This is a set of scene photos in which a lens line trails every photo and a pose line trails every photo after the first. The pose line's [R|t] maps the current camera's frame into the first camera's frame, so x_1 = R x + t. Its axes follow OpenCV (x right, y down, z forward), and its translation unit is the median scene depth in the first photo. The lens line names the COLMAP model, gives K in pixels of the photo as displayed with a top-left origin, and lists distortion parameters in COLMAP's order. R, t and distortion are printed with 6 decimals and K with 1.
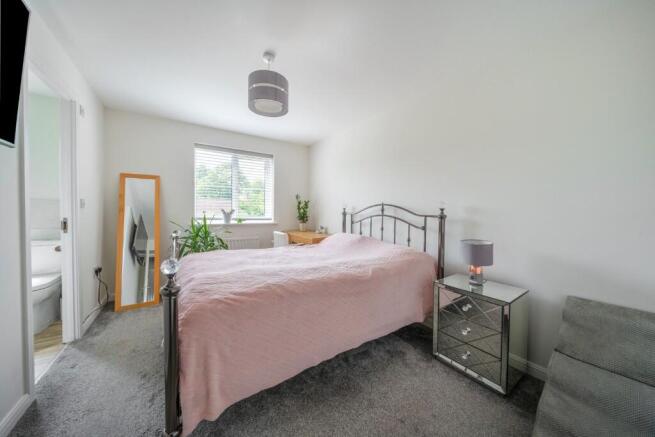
lens RADIAL K [[222.9, 0, 325.9], [0, 222.9, 214.6], [0, 0, 1]] dist [0.000211, 0.000023]
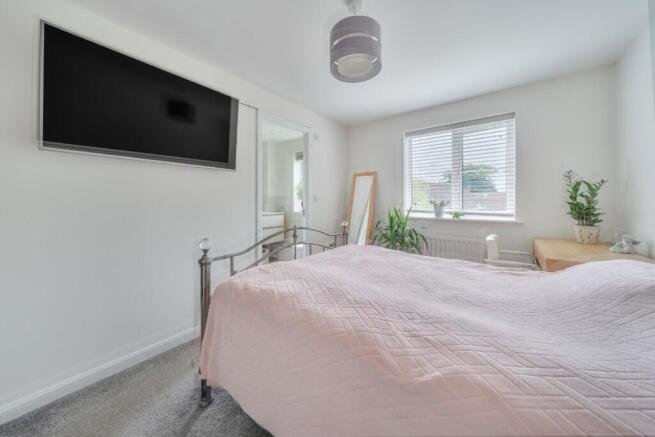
lens RADIAL K [[222.9, 0, 322.1], [0, 222.9, 199.7], [0, 0, 1]] dist [0.000211, 0.000023]
pose [[0.320279, -0.024166, -0.947015, 0.230406], [-0.017452, 0.999354, -0.031404, 0.007510], [0.947163, 0.026585, 0.319650, 0.398621]]
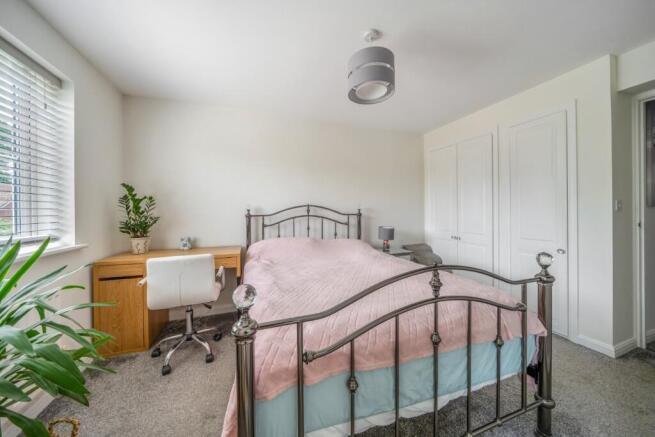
lens RADIAL K [[222.9, 0, 327.6], [0, 222.9, 216.1], [0, 0, 1]] dist [0.000211, 0.000023]
pose [[0.251231, -0.025810, 0.967583, -0.655676], [0.034948, 0.999234, 0.017580, -0.009687], [-0.967296, 0.029399, 0.251941, 0.564039]]
